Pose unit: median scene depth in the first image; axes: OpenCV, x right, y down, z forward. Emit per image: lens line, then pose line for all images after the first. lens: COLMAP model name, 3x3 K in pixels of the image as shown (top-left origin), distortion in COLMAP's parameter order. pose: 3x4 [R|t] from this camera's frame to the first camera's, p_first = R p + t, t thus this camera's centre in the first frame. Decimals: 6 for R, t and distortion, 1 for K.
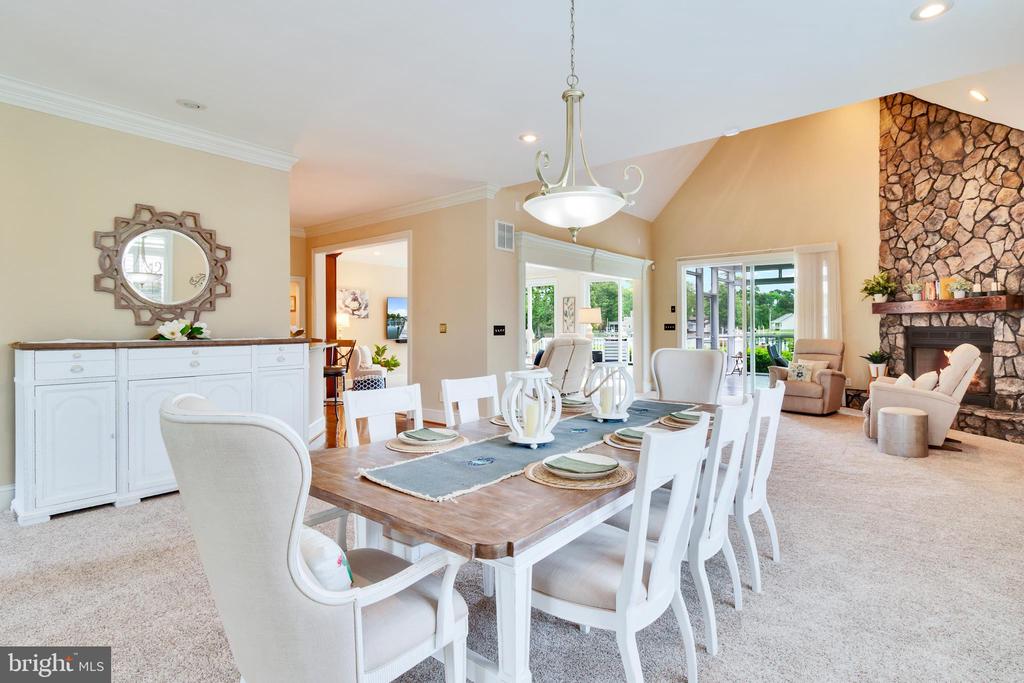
lens RADIAL K [[476.2, 0, 515.8], [0, 476.2, 330.2], [0, 0, 1]] dist [0.001456, 0.001477]
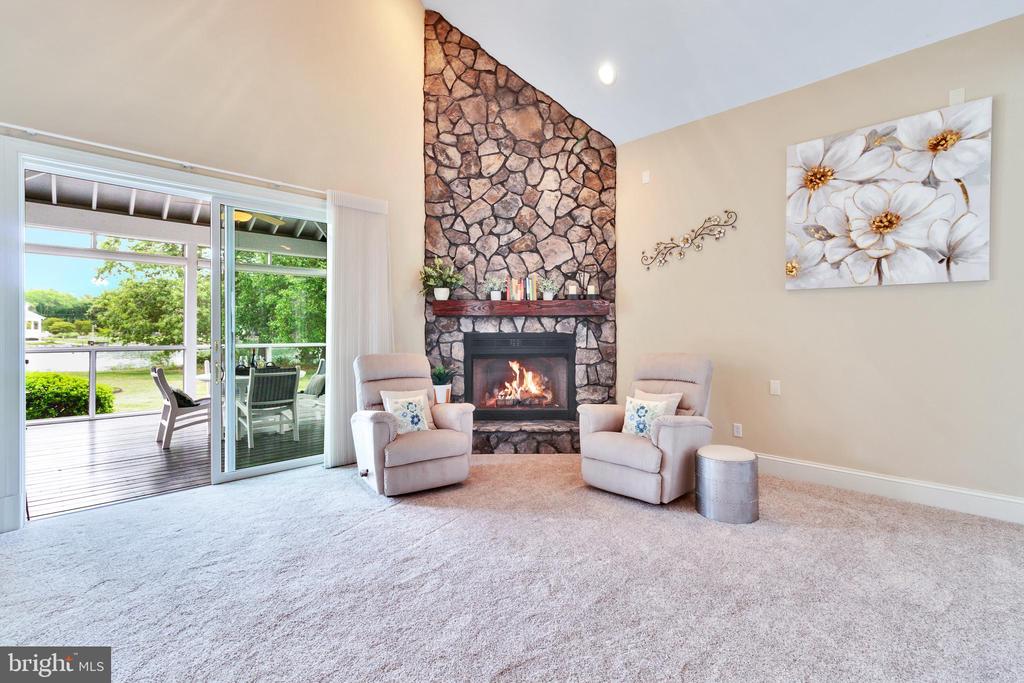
lens RADIAL K [[476.2, 0, 515.8], [0, 476.2, 330.2], [0, 0, 1]] dist [0.001456, 0.001477]
pose [[0.085175, 0.004569, 0.996356, 0.053845], [0.008939, 0.999946, -0.005350, -0.007839], [-0.996326, 0.009363, 0.085130, 0.944646]]
